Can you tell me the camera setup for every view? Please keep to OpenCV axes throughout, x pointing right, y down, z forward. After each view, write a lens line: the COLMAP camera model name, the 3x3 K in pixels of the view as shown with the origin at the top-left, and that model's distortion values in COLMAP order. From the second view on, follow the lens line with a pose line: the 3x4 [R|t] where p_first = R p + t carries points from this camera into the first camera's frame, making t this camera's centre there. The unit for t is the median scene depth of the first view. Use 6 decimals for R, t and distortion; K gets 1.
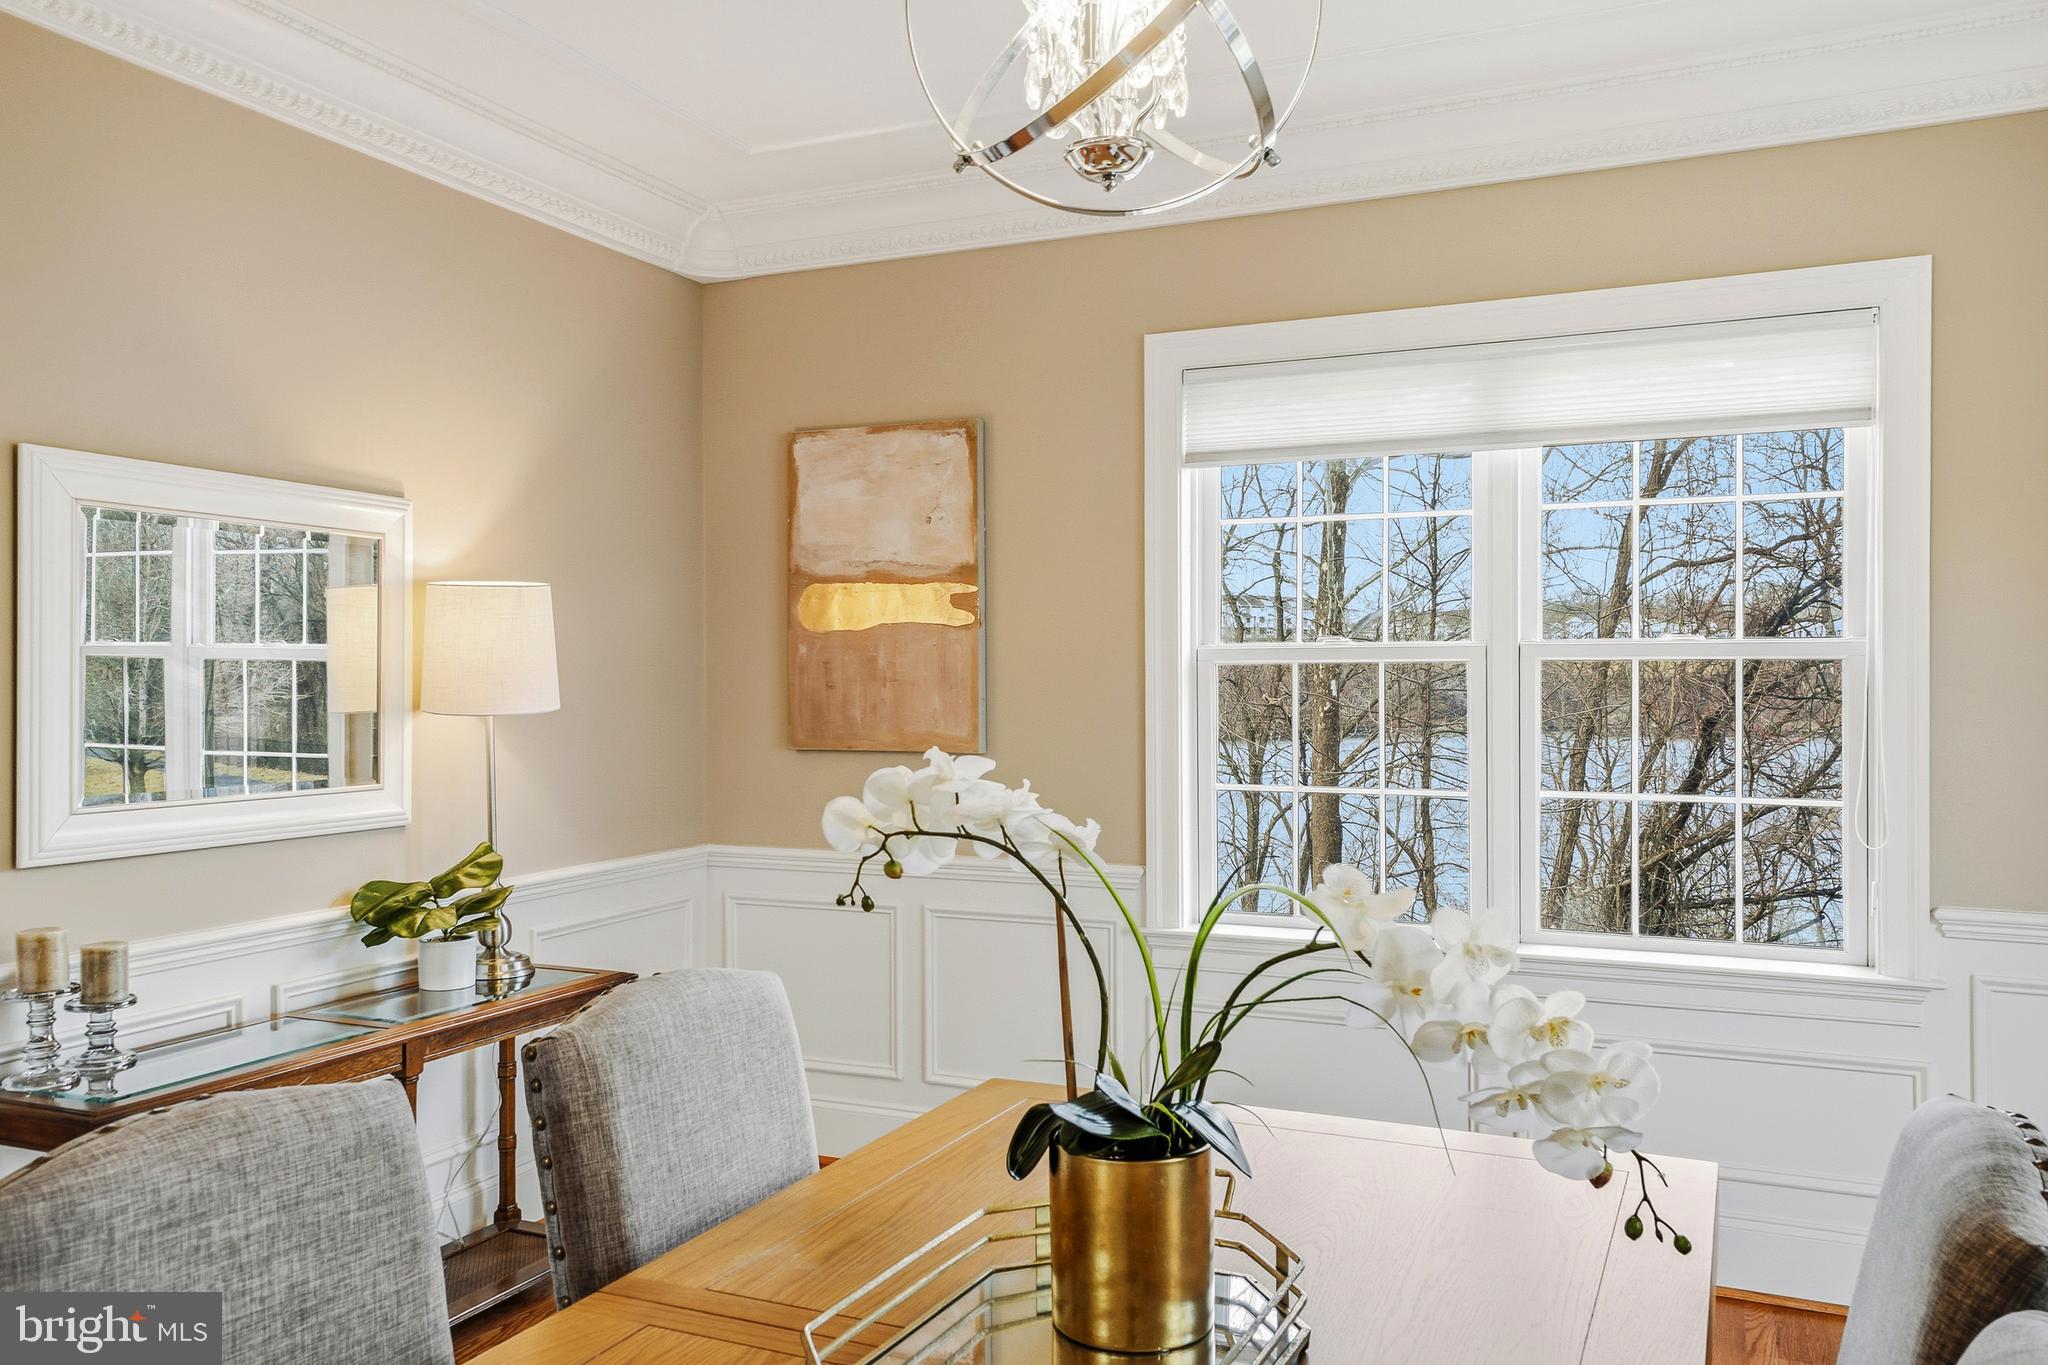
lens RADIAL K [[1600.2, 0, 1021.6], [0, 1600.2, 676.7], [0, 0, 1]] dist [0.029163, 0.004358]
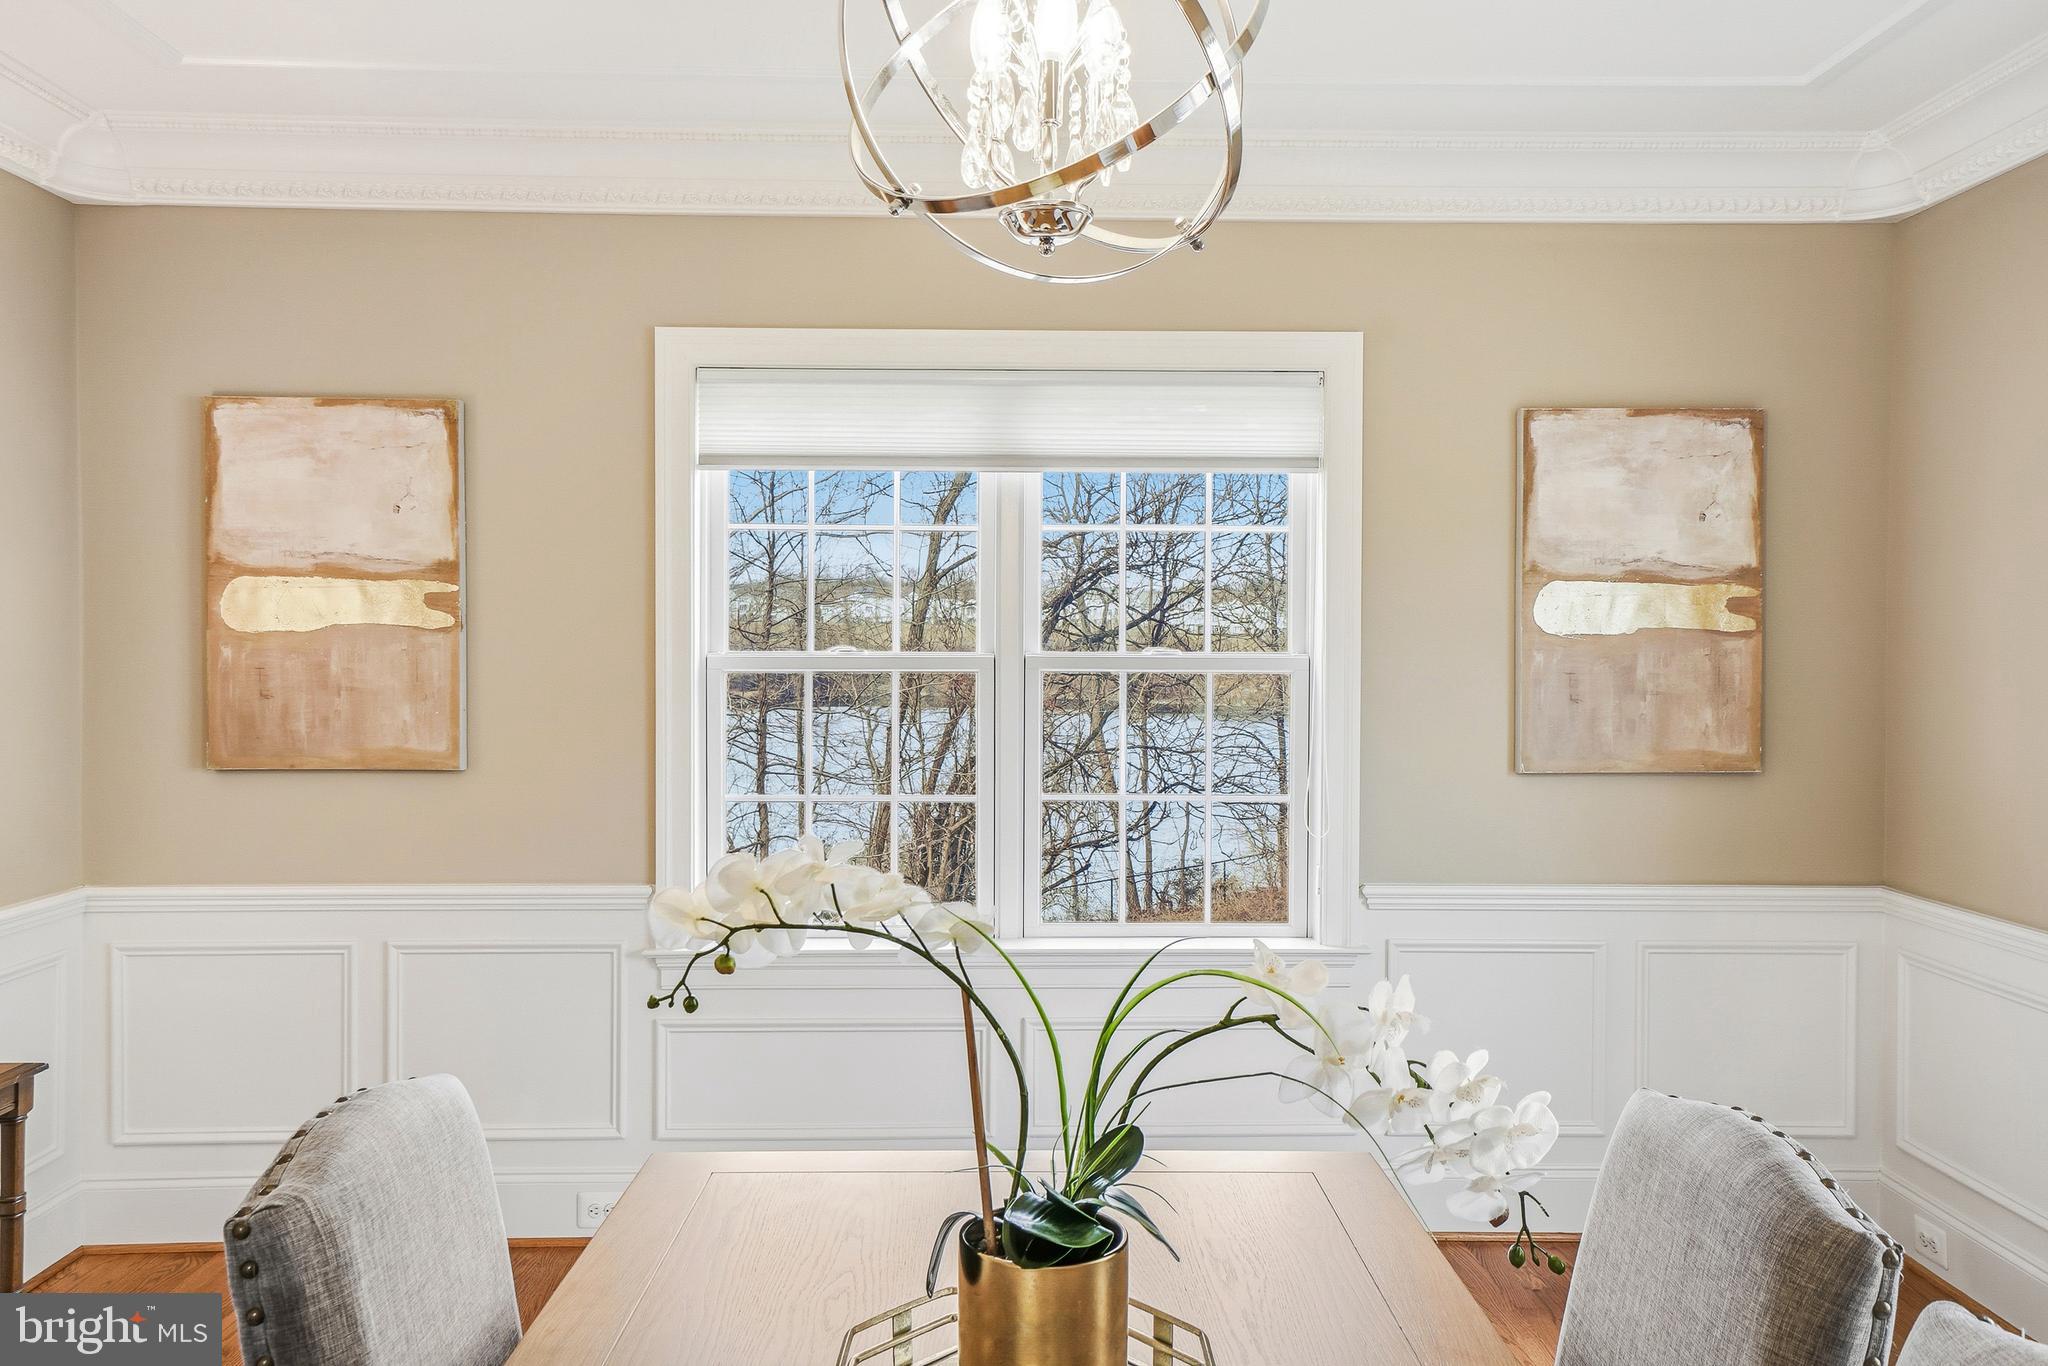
lens RADIAL K [[1579.3, 0, 1025.1], [0, 1579.3, 660.0], [0, 0, 1]] dist [0.033188, 0.006837]
pose [[0.900672, 0.002296, 0.434493, -0.128369], [-0.006633, 0.999942, 0.008465, -0.024023], [-0.434448, -0.010506, 0.900636, 0.052663]]
